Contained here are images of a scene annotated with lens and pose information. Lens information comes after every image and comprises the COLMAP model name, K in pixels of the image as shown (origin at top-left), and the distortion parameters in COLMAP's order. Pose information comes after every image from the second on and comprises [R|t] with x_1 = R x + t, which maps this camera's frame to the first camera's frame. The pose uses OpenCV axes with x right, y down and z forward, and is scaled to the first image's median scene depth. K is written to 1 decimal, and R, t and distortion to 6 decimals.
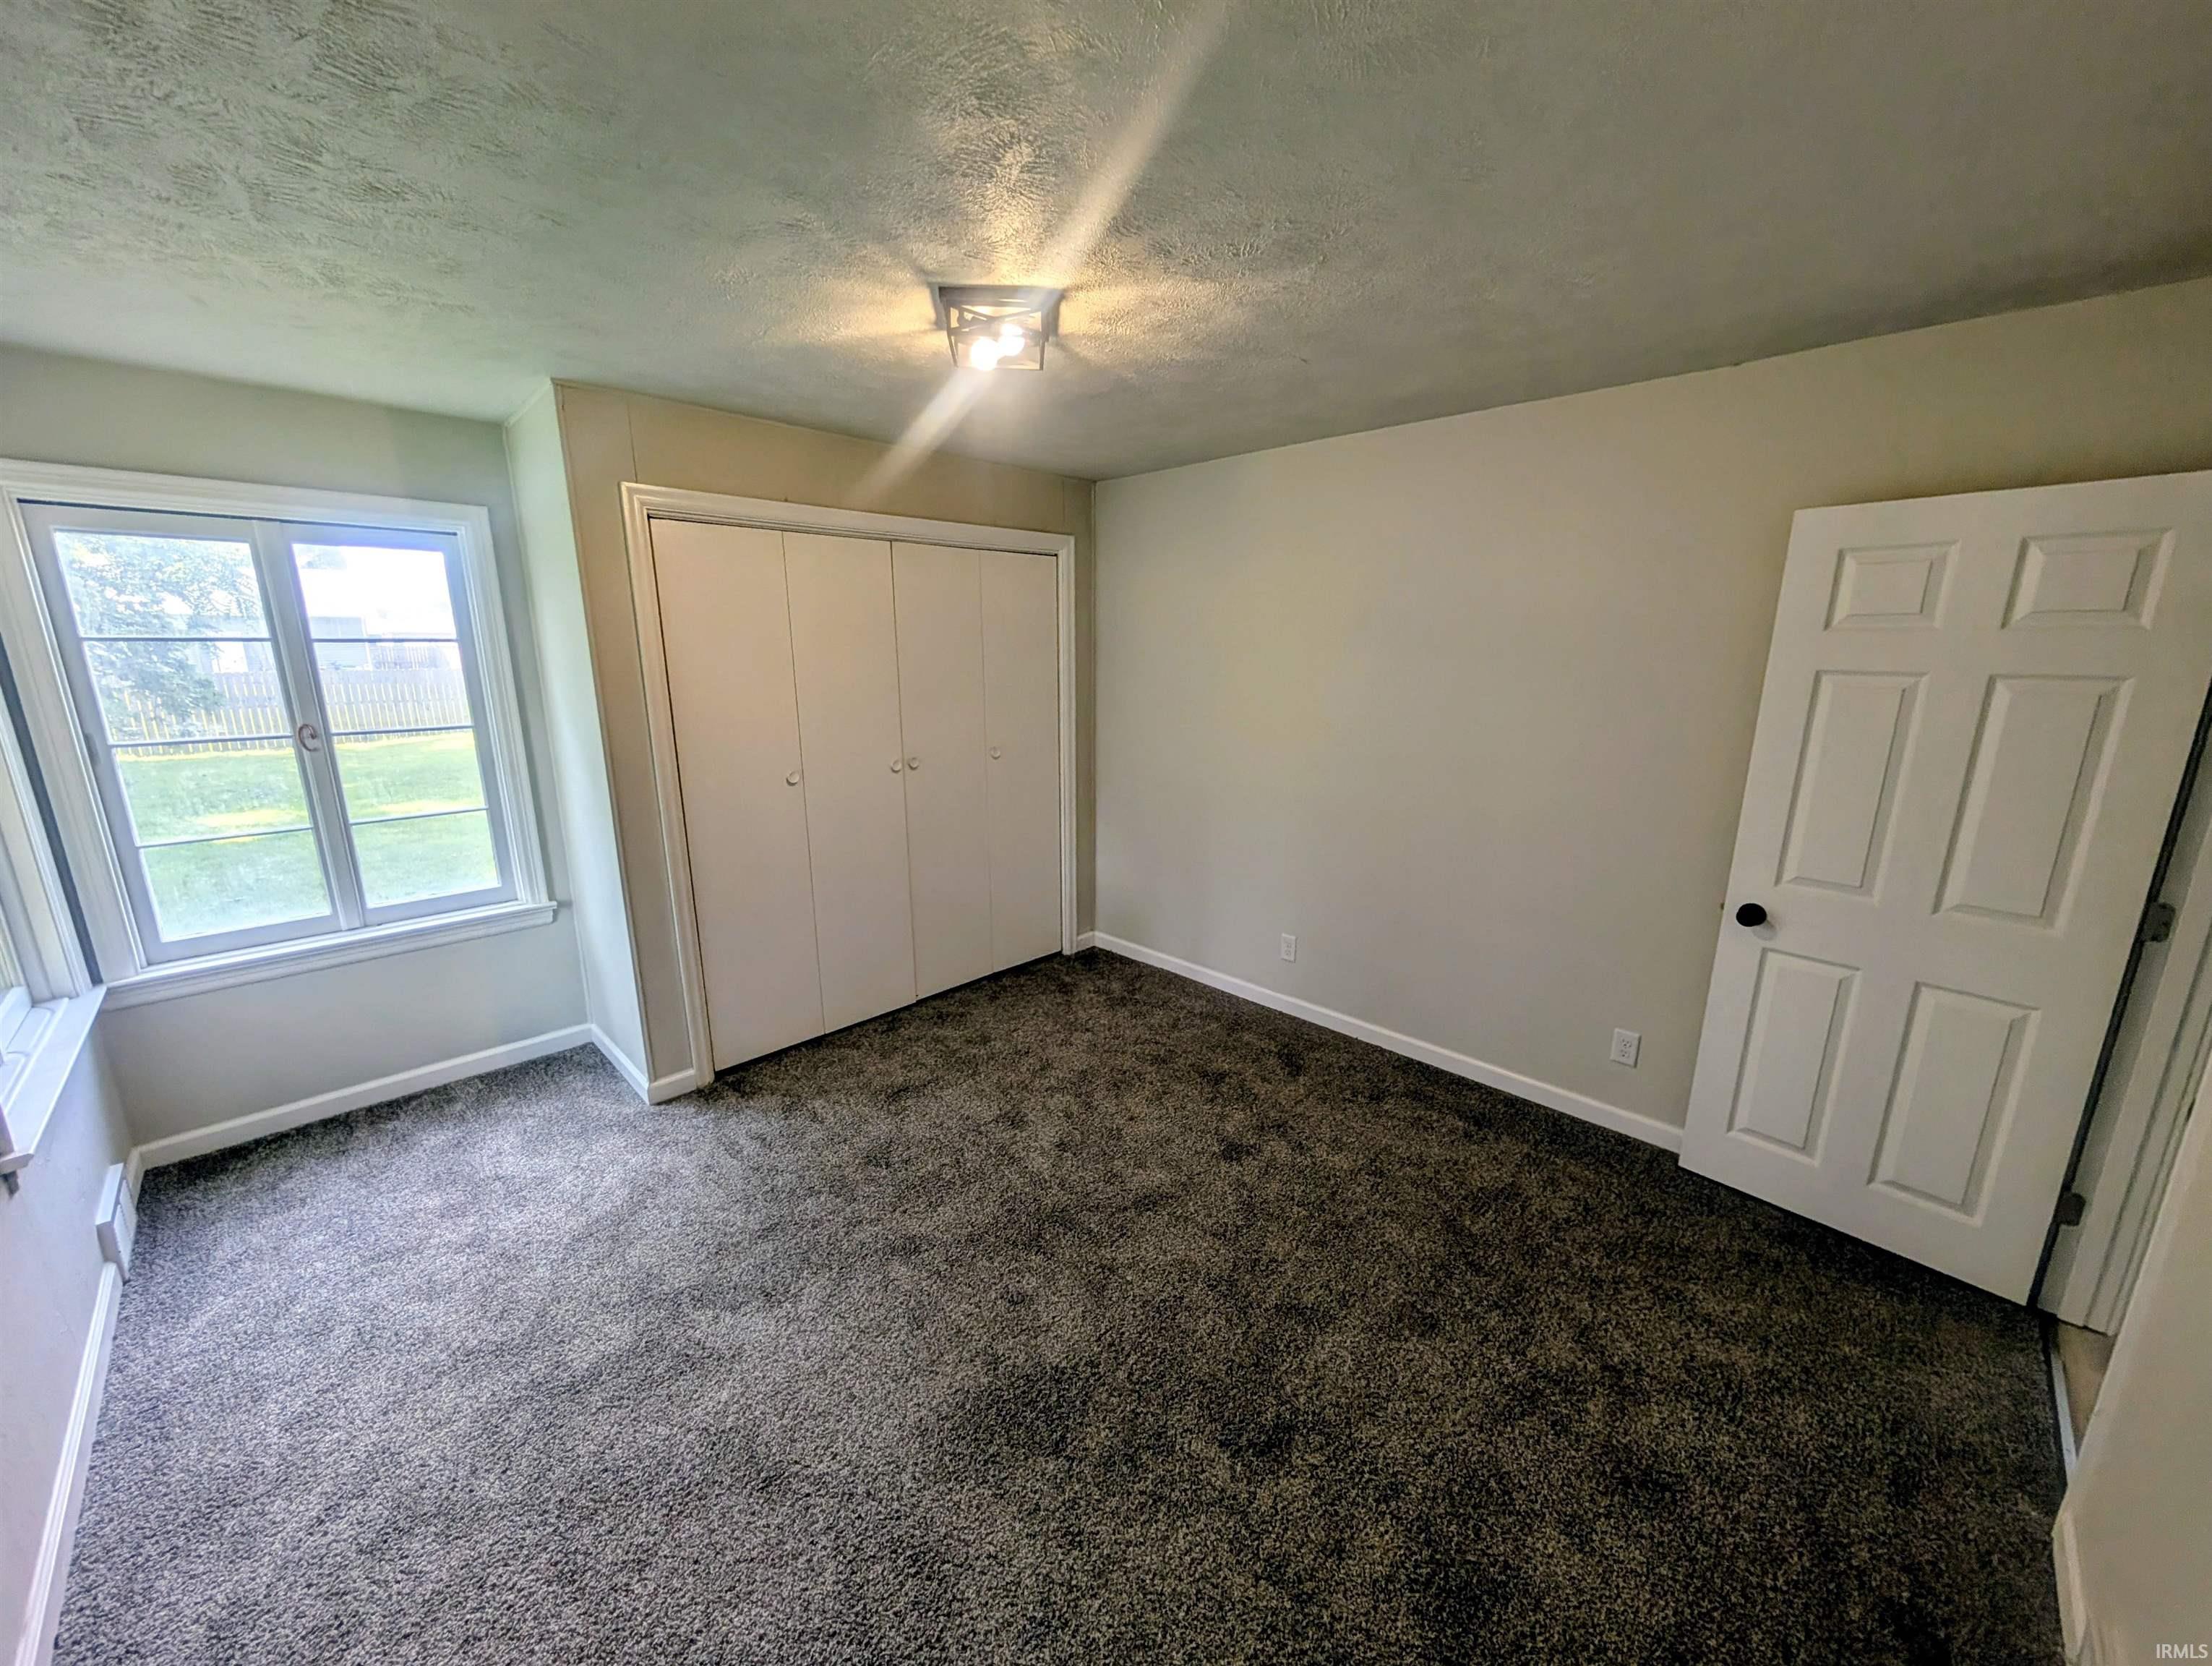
lens RADIAL K [[836.2, 0, 1096.8], [0, 836.2, 832.8], [0, 0, 1]] dist [0.004078, 0.000266]
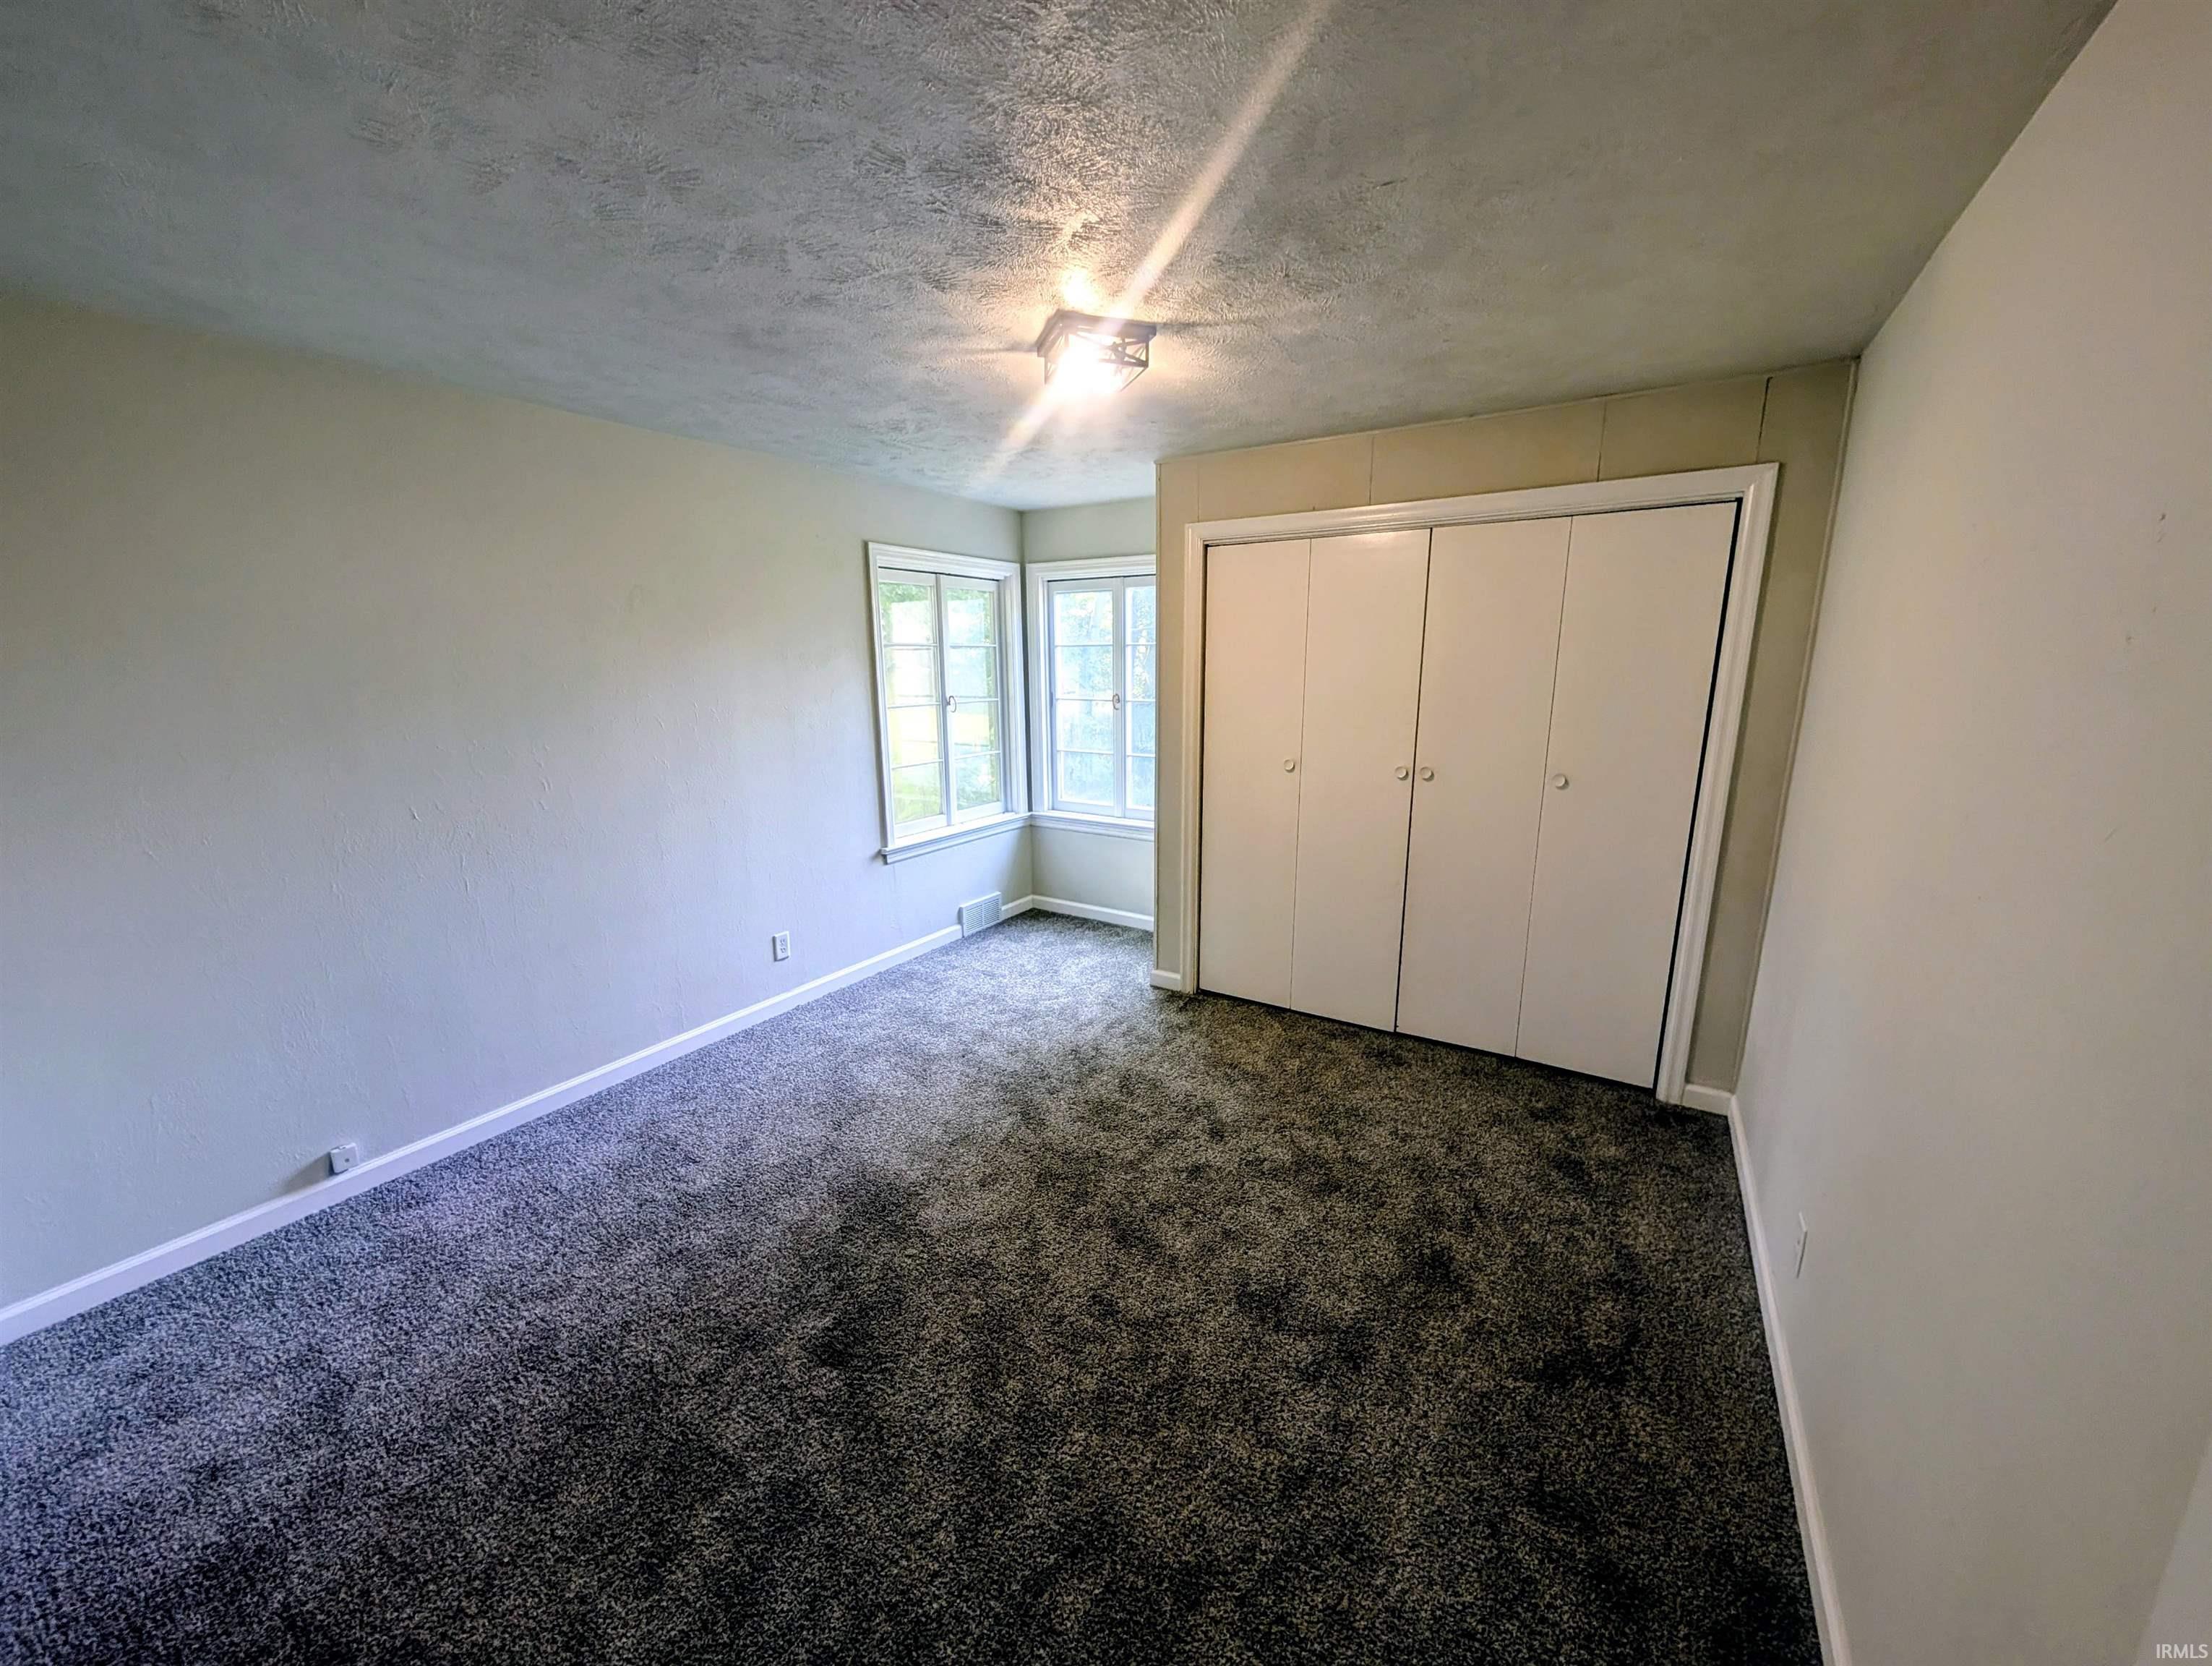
lens RADIAL K [[836.2, 0, 1098.2], [0, 836.2, 843.3], [0, 0, 1]] dist [0.004078, 0.000266]
pose [[0.208933, 0.214846, -0.954038, 0.736453], [-0.206076, 0.963335, 0.171809, -0.118743], [0.955971, 0.160708, 0.245547, 0.577567]]
